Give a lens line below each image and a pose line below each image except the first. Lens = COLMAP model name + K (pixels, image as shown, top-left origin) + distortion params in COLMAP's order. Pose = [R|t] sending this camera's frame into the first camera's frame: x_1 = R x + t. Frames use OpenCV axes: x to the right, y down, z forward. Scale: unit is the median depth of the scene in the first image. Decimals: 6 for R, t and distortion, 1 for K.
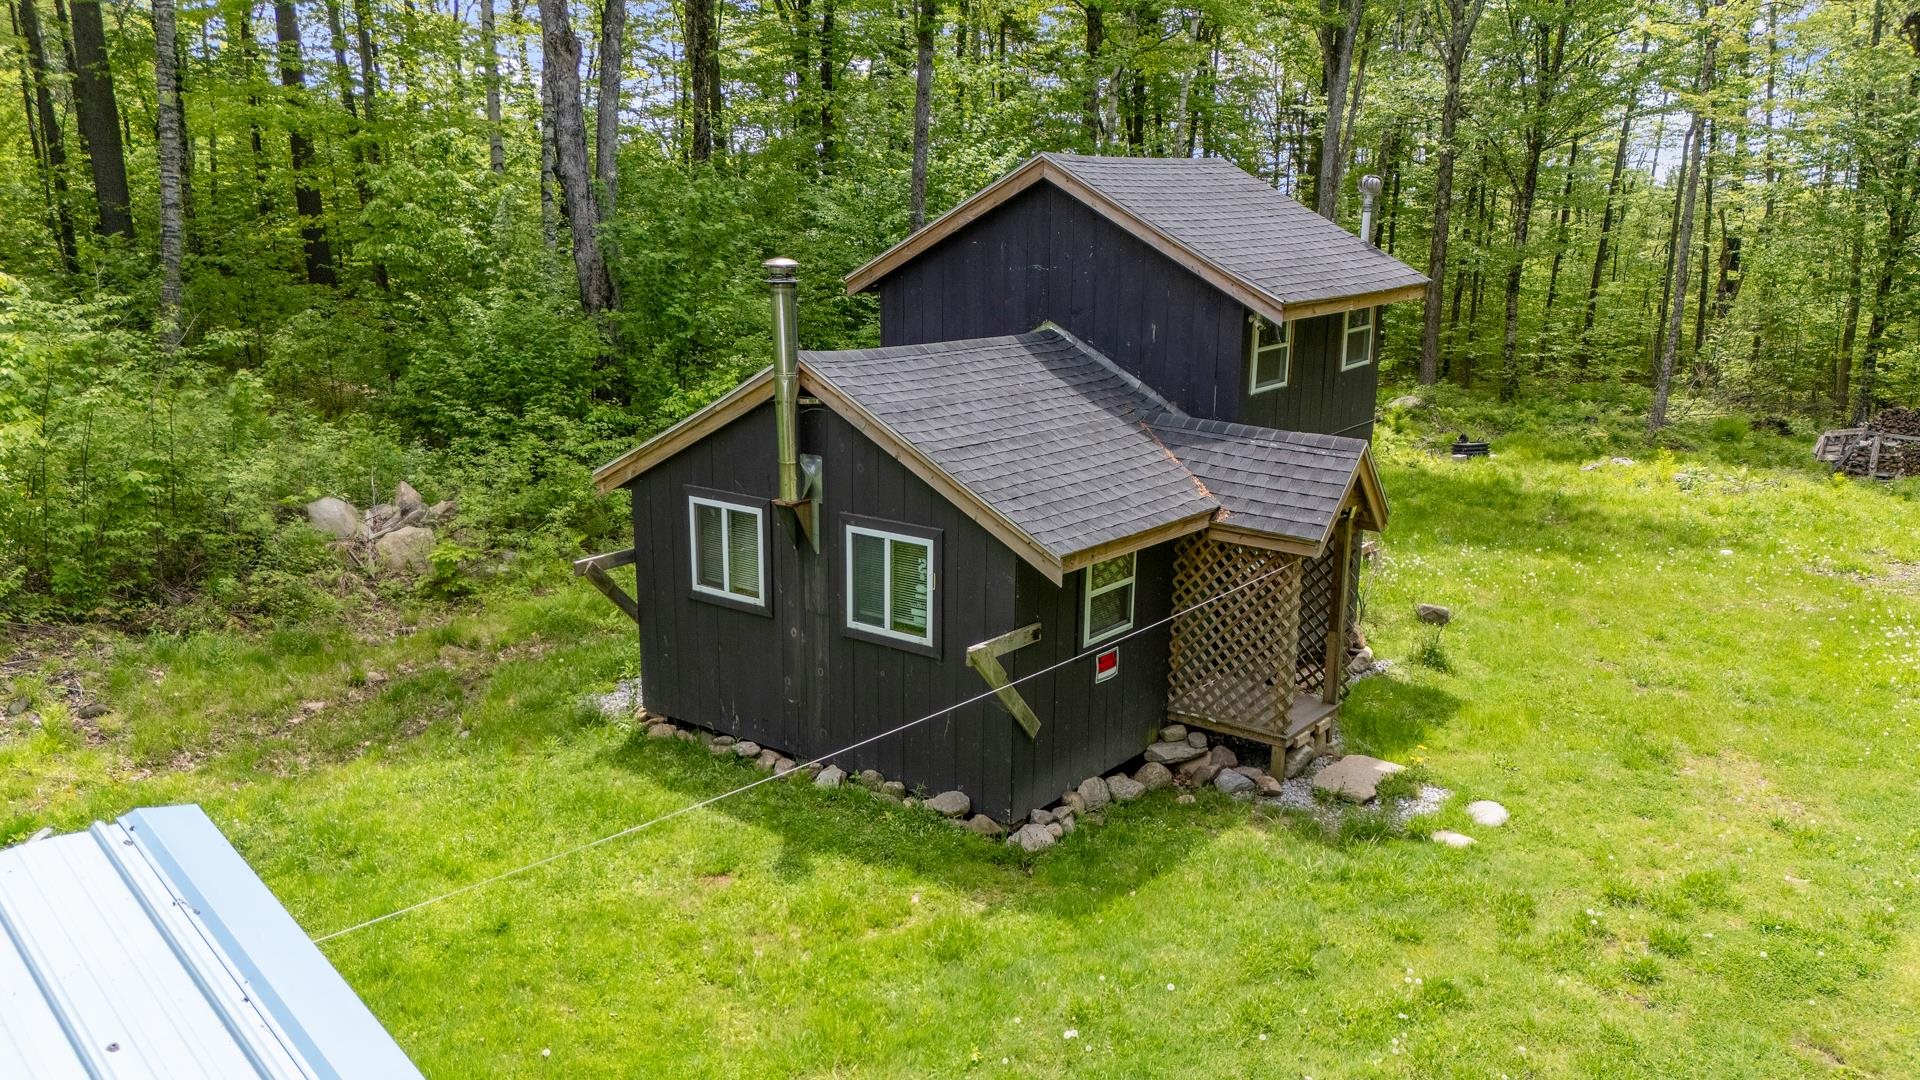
lens RADIAL K [[1383.7, 0, 960.0], [0, 1383.7, 540.0], [0, 0, 1]] dist [0.104868, -0.001524]
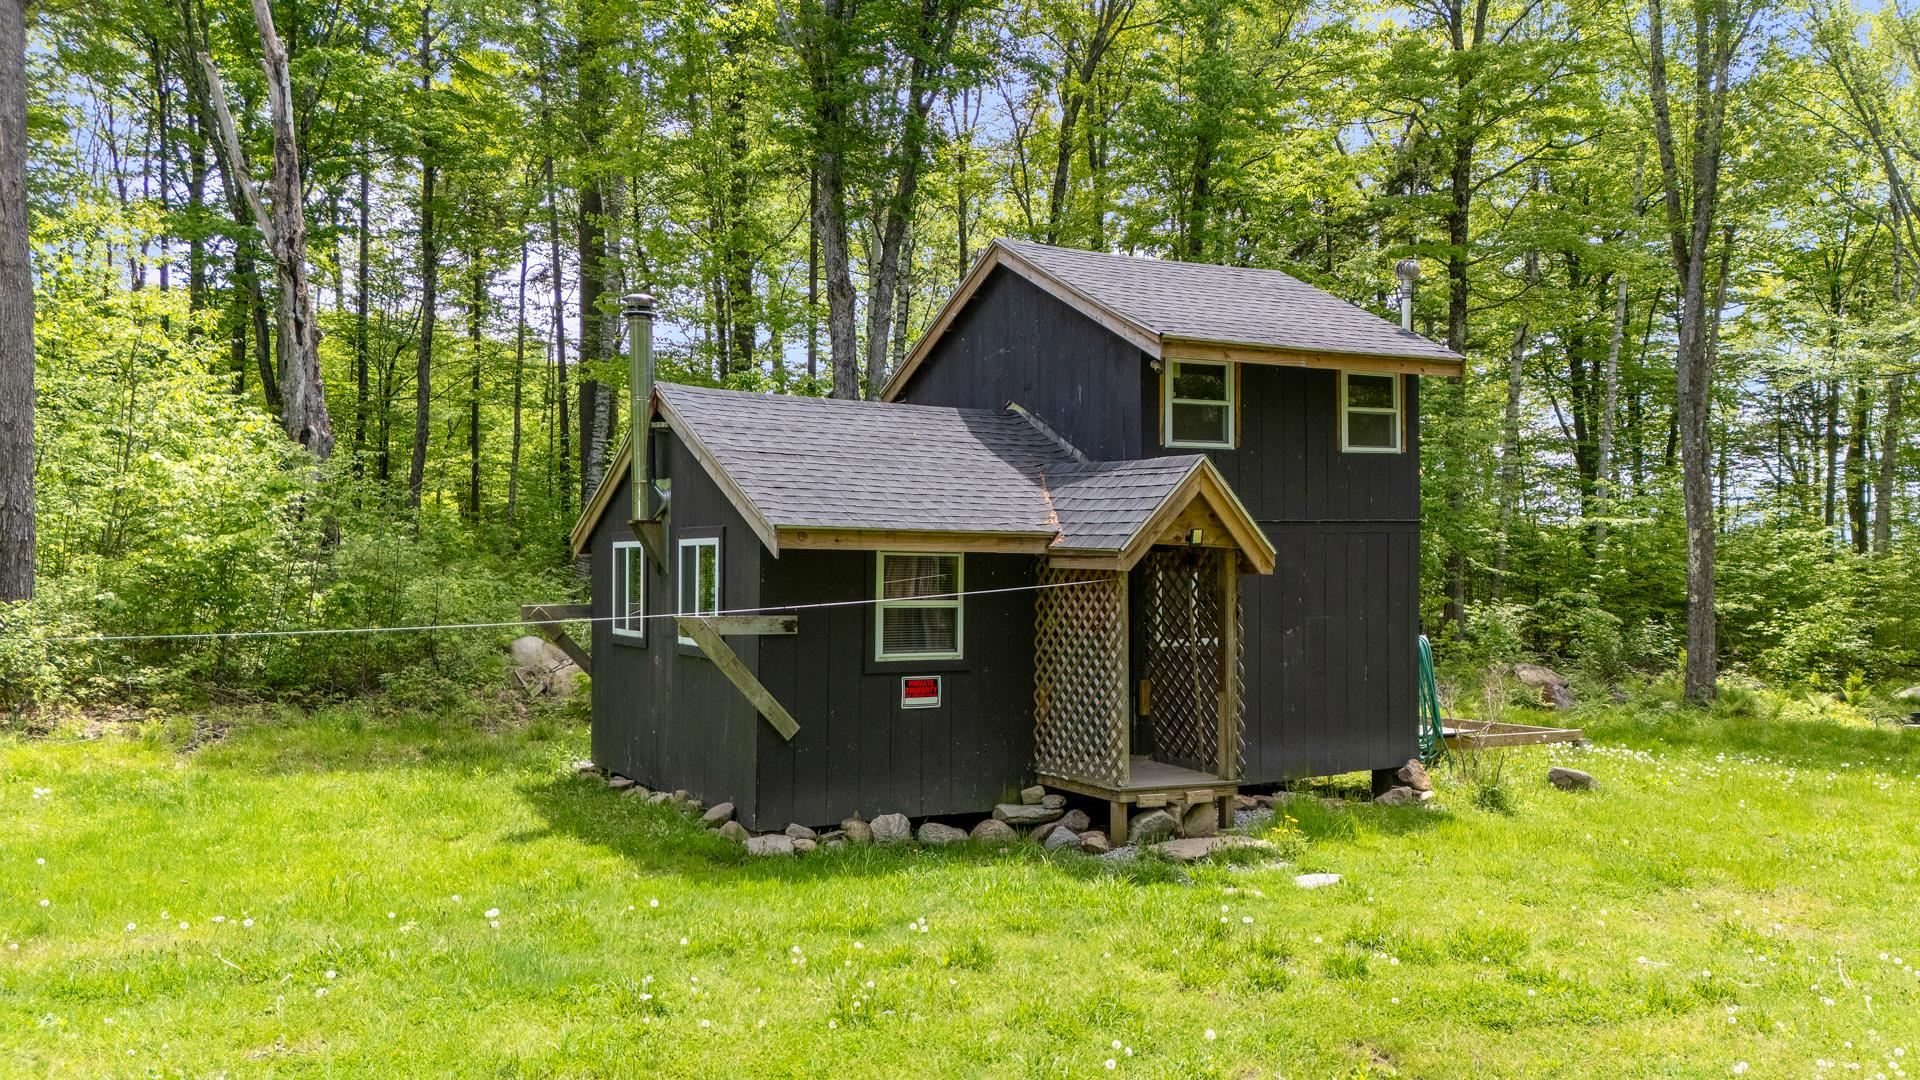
lens RADIAL K [[1383.7, 0, 960.0], [0, 1383.7, 540.0], [0, 0, 1]] dist [0.104868, -0.001524]
pose [[0.928565, -0.011900, -0.370978, 0.450567], [-0.078273, 0.970731, -0.227057, 0.188962], [0.362822, 0.239875, 0.900456, 0.134338]]
